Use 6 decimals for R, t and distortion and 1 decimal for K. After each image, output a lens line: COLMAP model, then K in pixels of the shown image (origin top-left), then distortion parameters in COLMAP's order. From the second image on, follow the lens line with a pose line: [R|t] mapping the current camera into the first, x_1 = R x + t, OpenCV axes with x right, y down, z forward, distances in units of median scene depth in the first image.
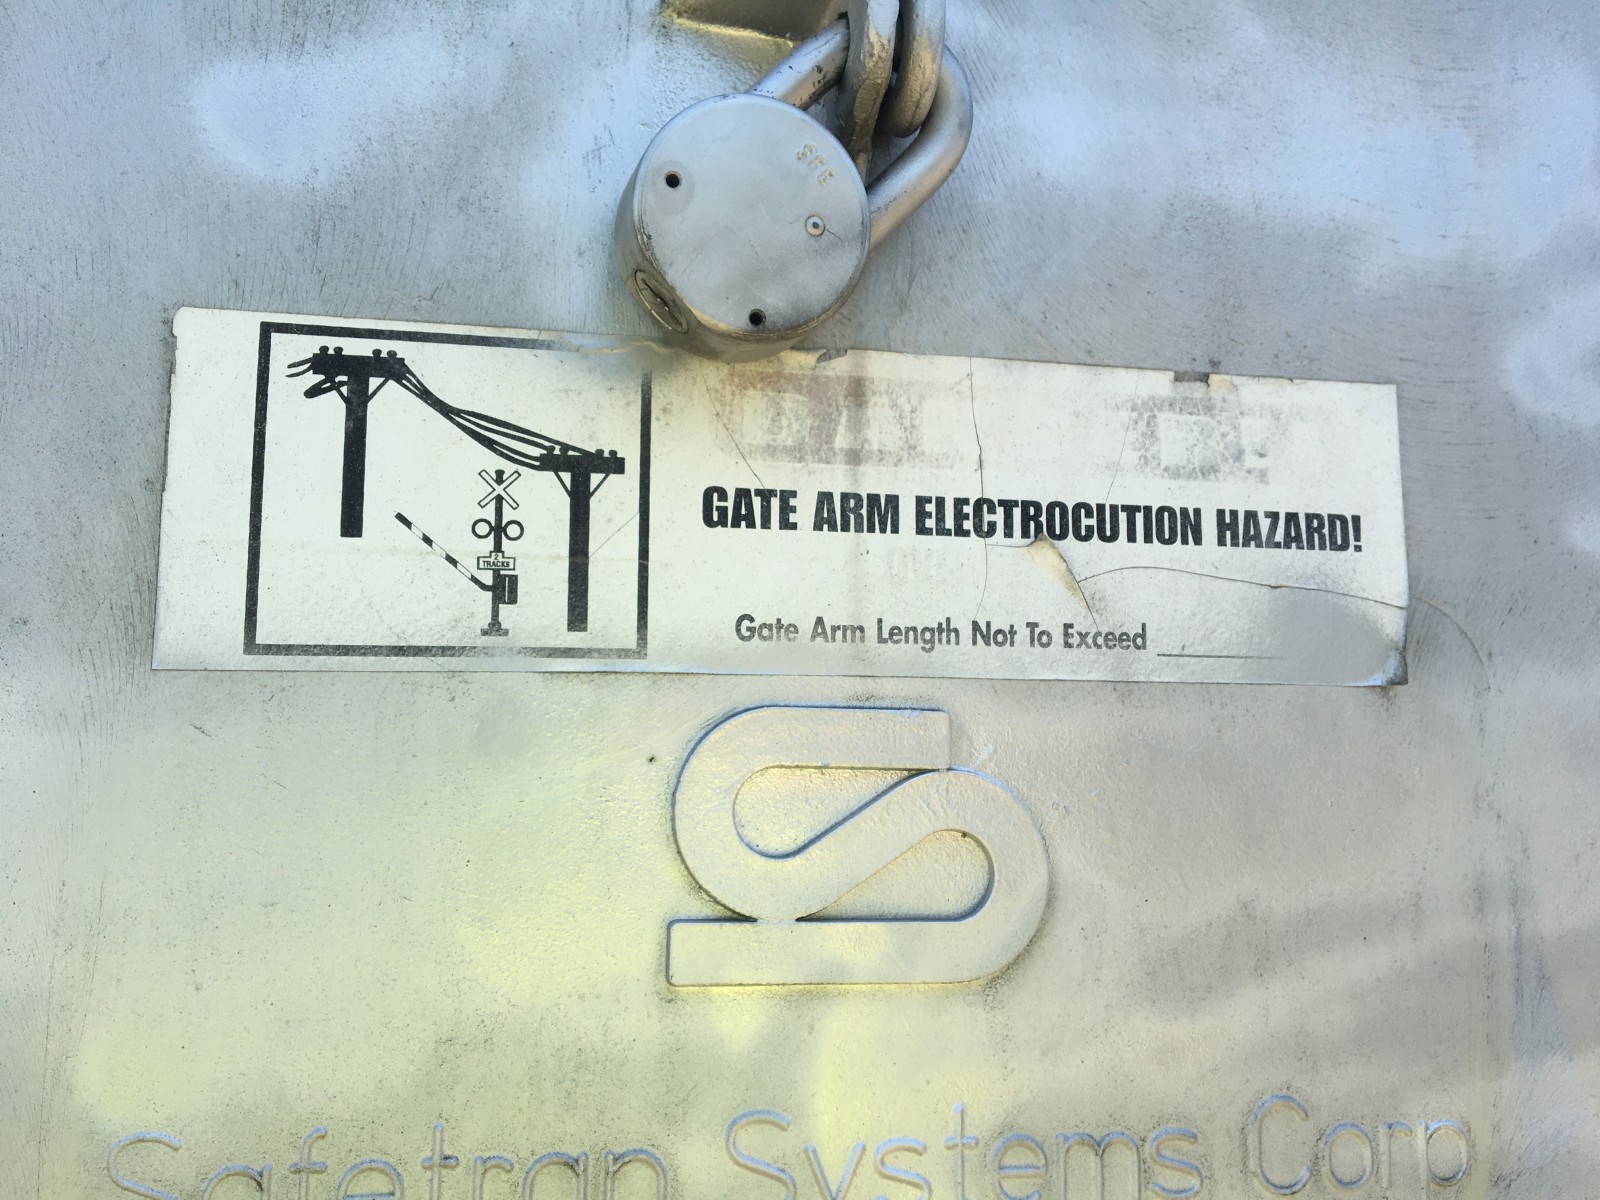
lens RADIAL K [[1345.9, 0, 795.5], [0, 1345.9, 591.2], [0, 0, 1]] dist [0.081257, -0.152133]
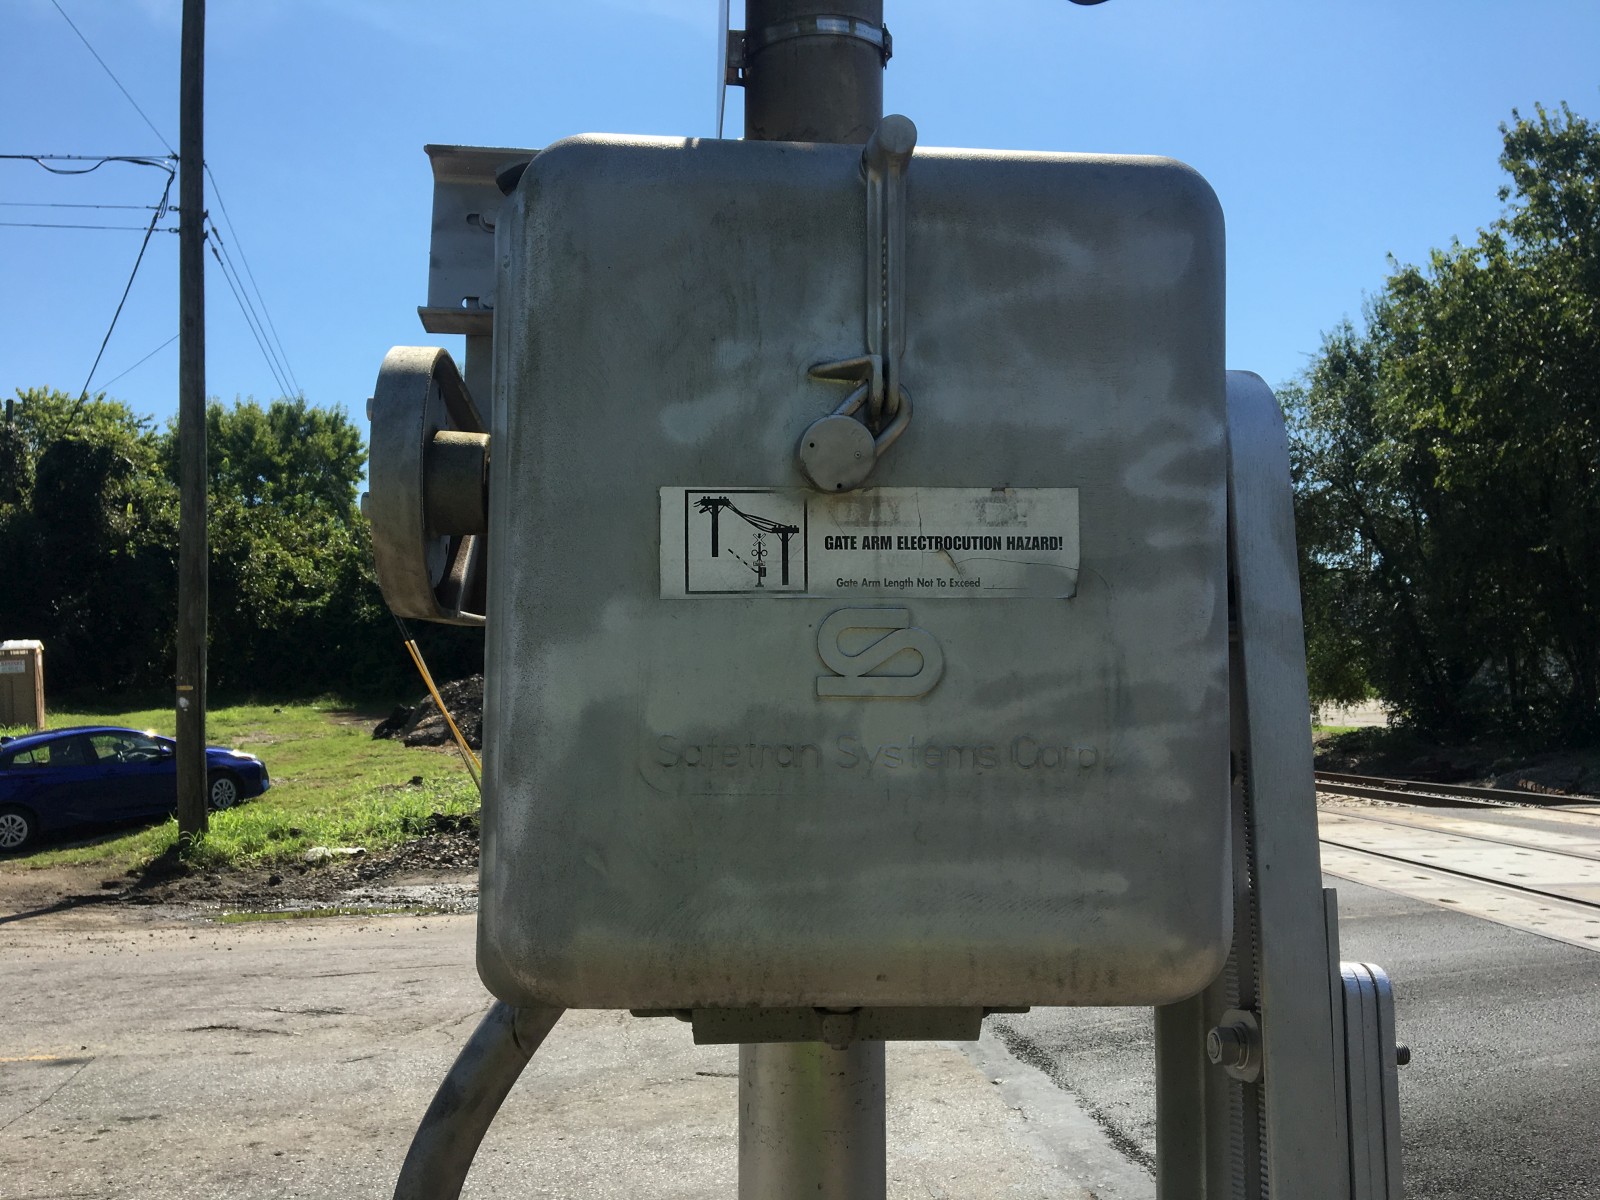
lens RADIAL K [[1345.9, 0, 795.5], [0, 1345.9, 591.2], [0, 0, 1]] dist [0.081257, -0.152133]
pose [[0.992092, -0.018775, -0.124099, 0.233621], [0.025469, 0.998292, 0.052577, -0.112618], [0.122900, -0.055322, 0.990876, -1.969099]]
